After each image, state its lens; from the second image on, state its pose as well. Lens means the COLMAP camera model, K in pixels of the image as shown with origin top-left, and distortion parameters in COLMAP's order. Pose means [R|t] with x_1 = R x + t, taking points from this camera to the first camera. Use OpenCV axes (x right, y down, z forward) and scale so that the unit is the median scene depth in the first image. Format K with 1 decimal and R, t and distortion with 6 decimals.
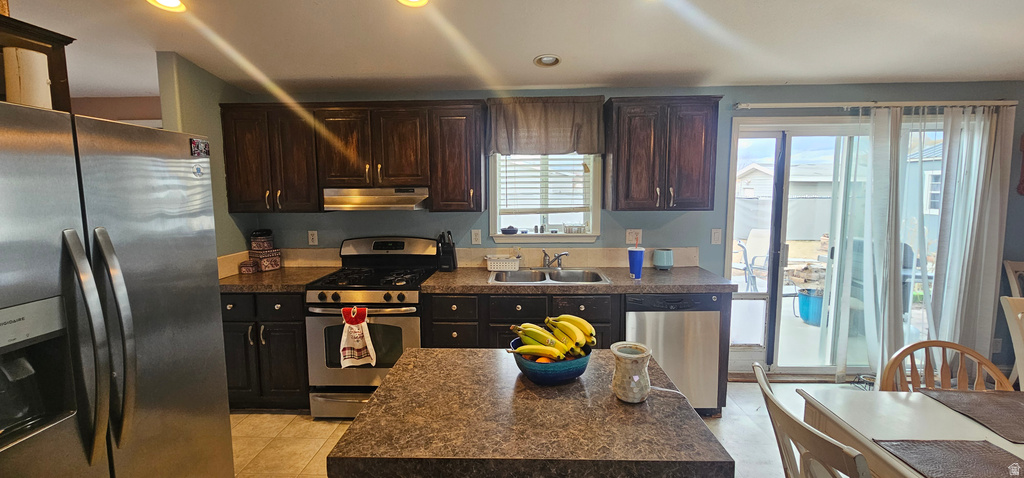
lens RADIAL K [[418.8, 0, 513.1], [0, 418.8, 233.3], [0, 0, 1]] dist [-0.001589, 0.000427]
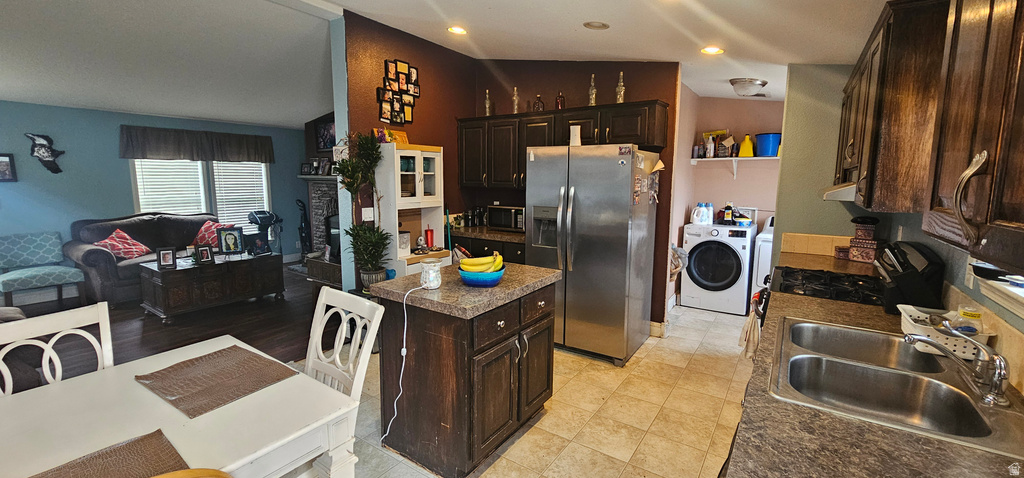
lens RADIAL K [[418.8, 0, 513.1], [0, 418.8, 233.3], [0, 0, 1]] dist [-0.001589, 0.000427]
pose [[-0.533607, 0.113254, -0.838115, 0.593906], [-0.091601, 0.977424, 0.190399, -0.078264], [0.840757, 0.178370, -0.511186, 0.836136]]
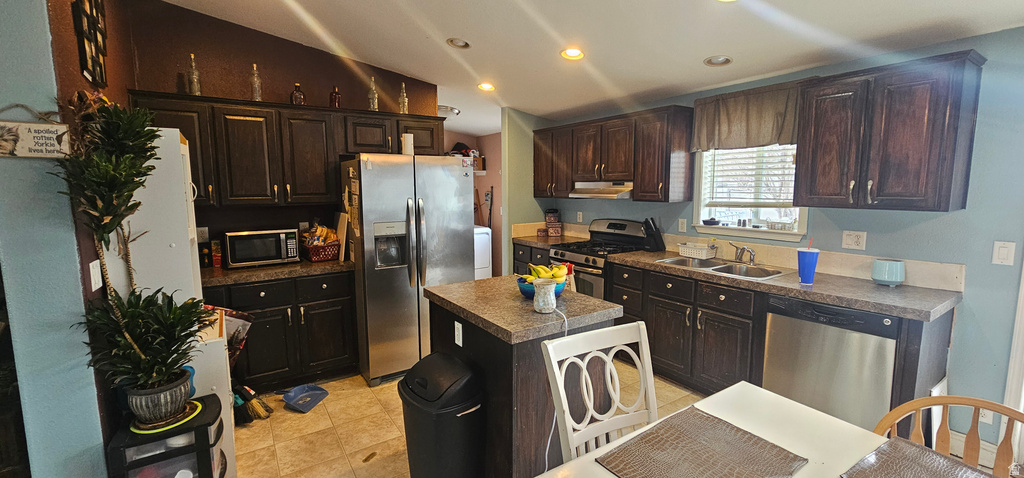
lens RADIAL K [[418.8, 0, 513.1], [0, 418.8, 233.3], [0, 0, 1]] dist [-0.001589, 0.000427]
pose [[0.587717, 0.095396, -0.803423, 0.571454], [-0.082455, 0.994916, 0.057816, 0.002369], [0.804854, 0.032267, 0.592596, -0.027317]]
